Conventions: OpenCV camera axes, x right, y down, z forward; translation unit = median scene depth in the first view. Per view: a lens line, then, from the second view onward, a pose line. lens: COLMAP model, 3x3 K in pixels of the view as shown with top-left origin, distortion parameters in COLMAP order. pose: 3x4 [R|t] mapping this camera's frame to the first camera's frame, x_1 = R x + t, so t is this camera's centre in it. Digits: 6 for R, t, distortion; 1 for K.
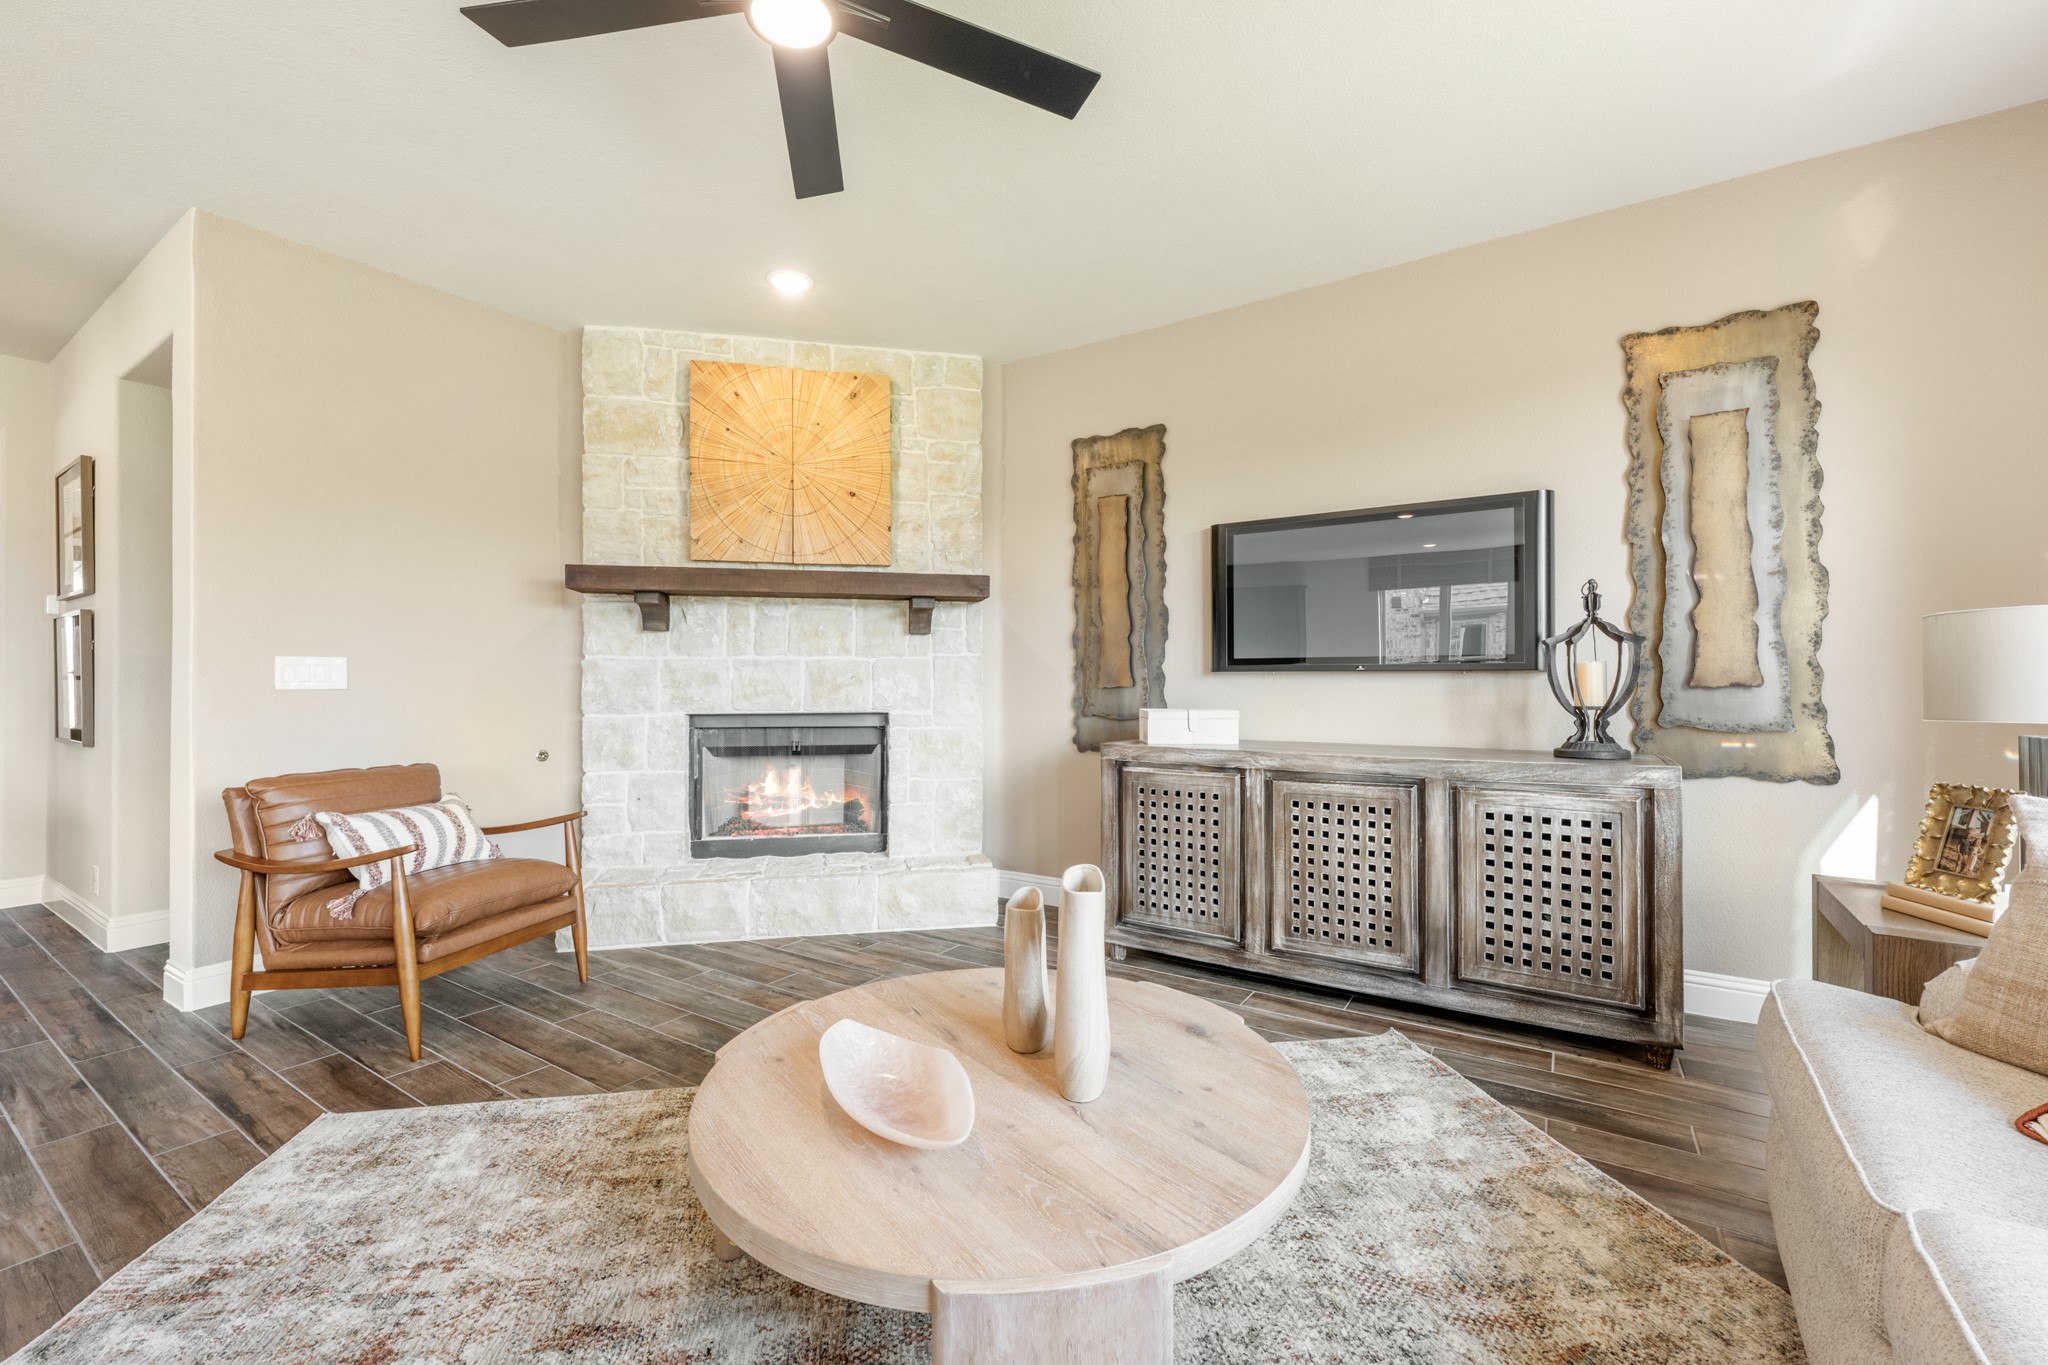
lens RADIAL K [[841.6, 0, 1015.4], [0, 841.6, 678.0], [0, 0, 1]] dist [0.001542, 0.000337]
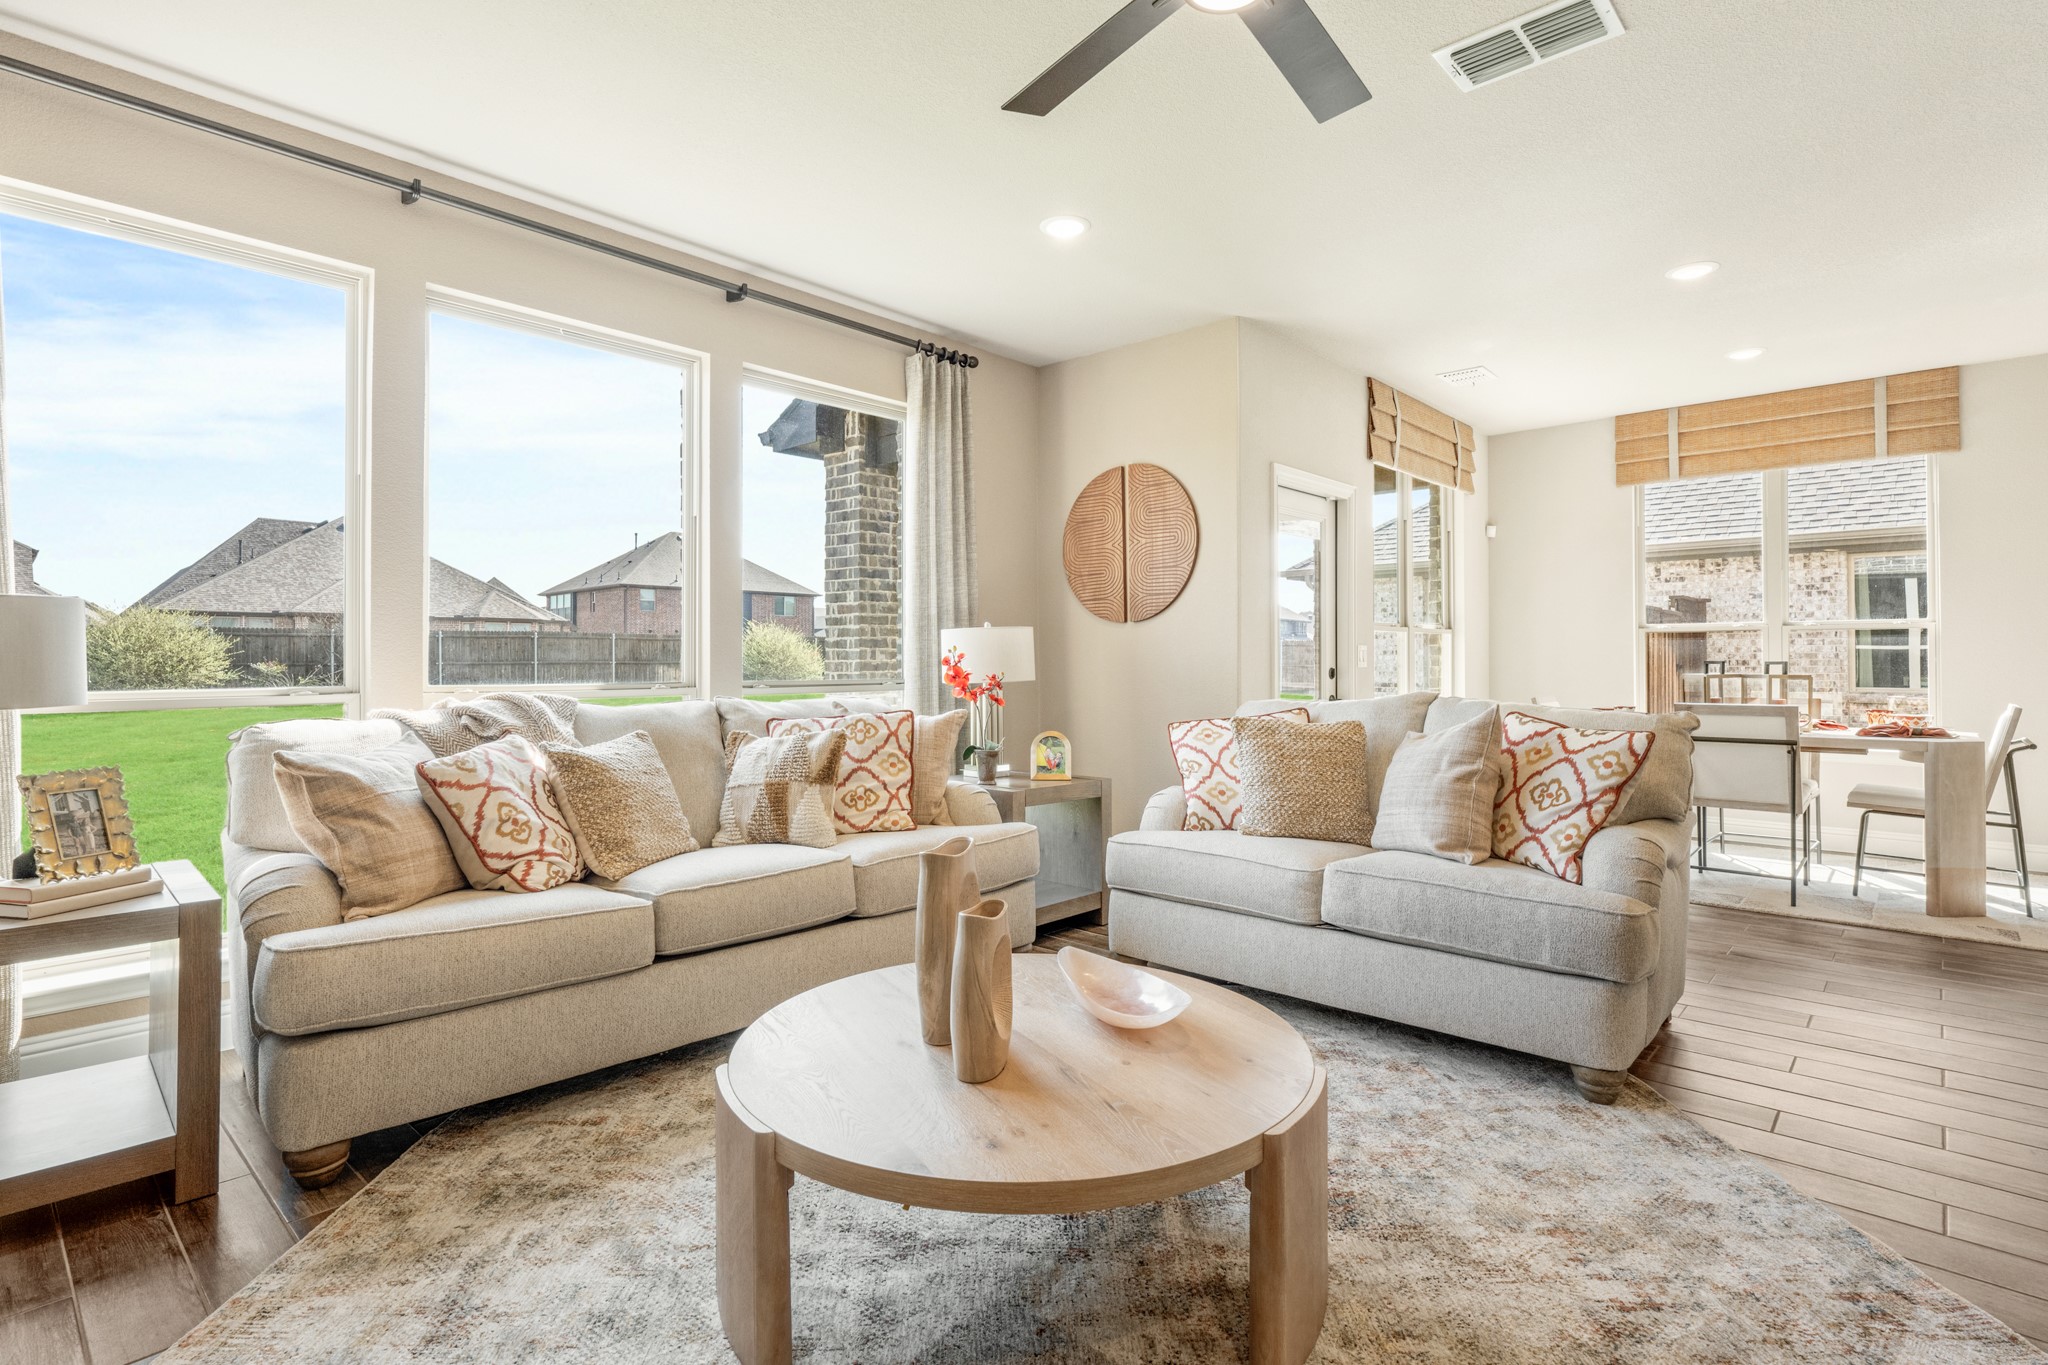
lens RADIAL K [[993.7, 0, 1002.0], [0, 993.7, 650.1], [0, 0, 1]] dist [-0.001820, -0.000750]
pose [[-0.985855, 0.005537, 0.167512, -0.100367], [0.003178, 0.999892, -0.014348, 0.002255], [-0.167573, -0.013612, -0.985766, 1.112424]]
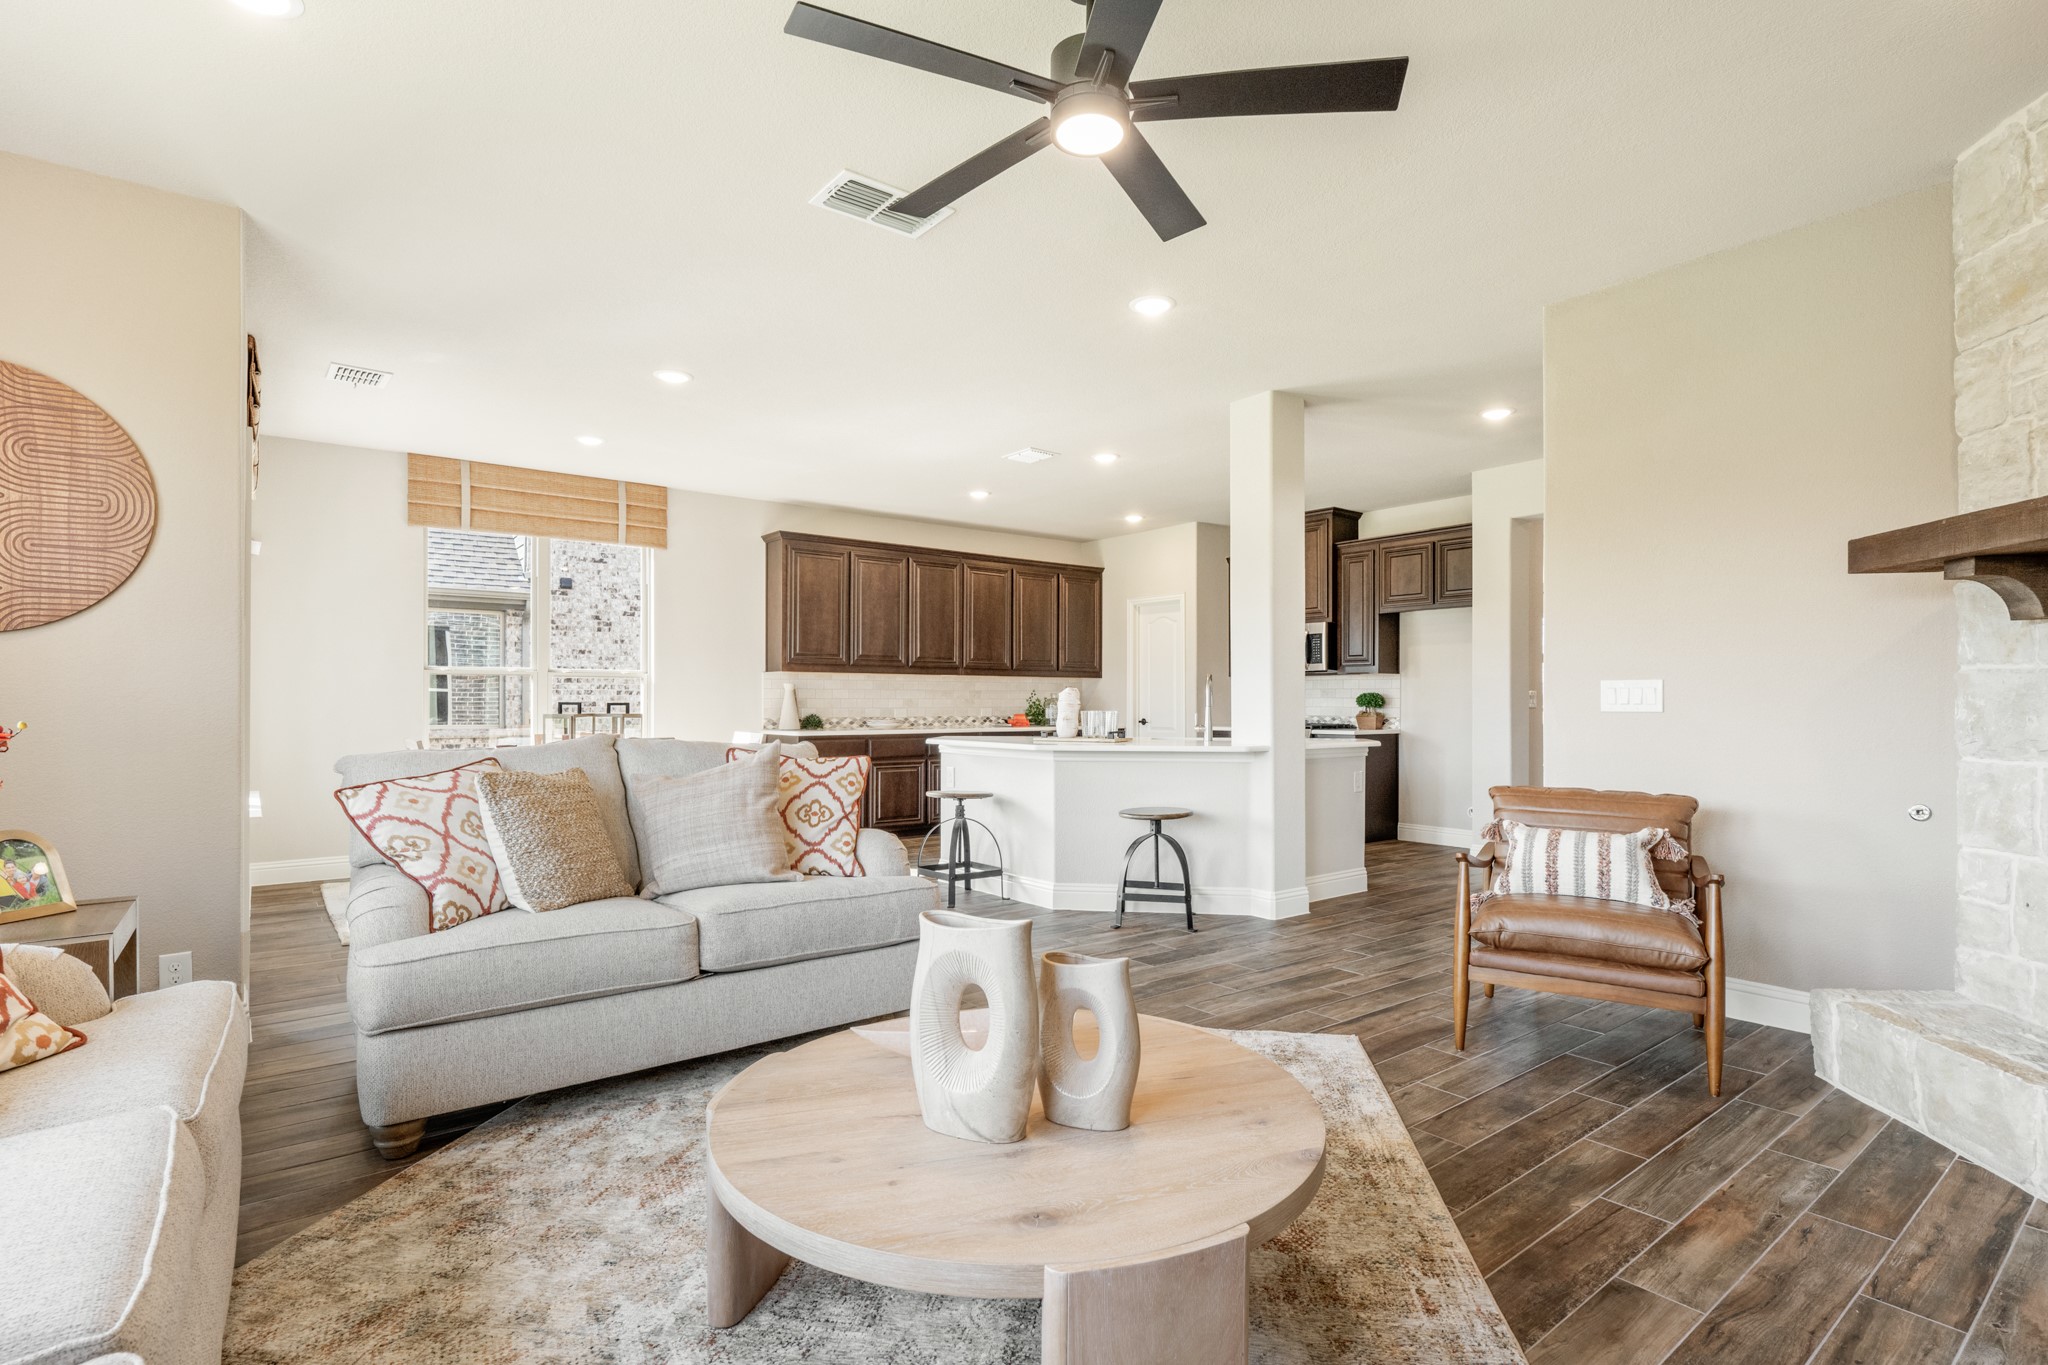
lens RADIAL K [[993.7, 0, 1030.7], [0, 993.7, 702.1], [0, 0, 1]] dist [-0.001820, -0.000750]
pose [[-0.315121, 0.001901, -0.949050, 0.545736], [0.001622, 0.999998, 0.001465, -0.001186], [0.949050, -0.001078, -0.315123, 0.693347]]
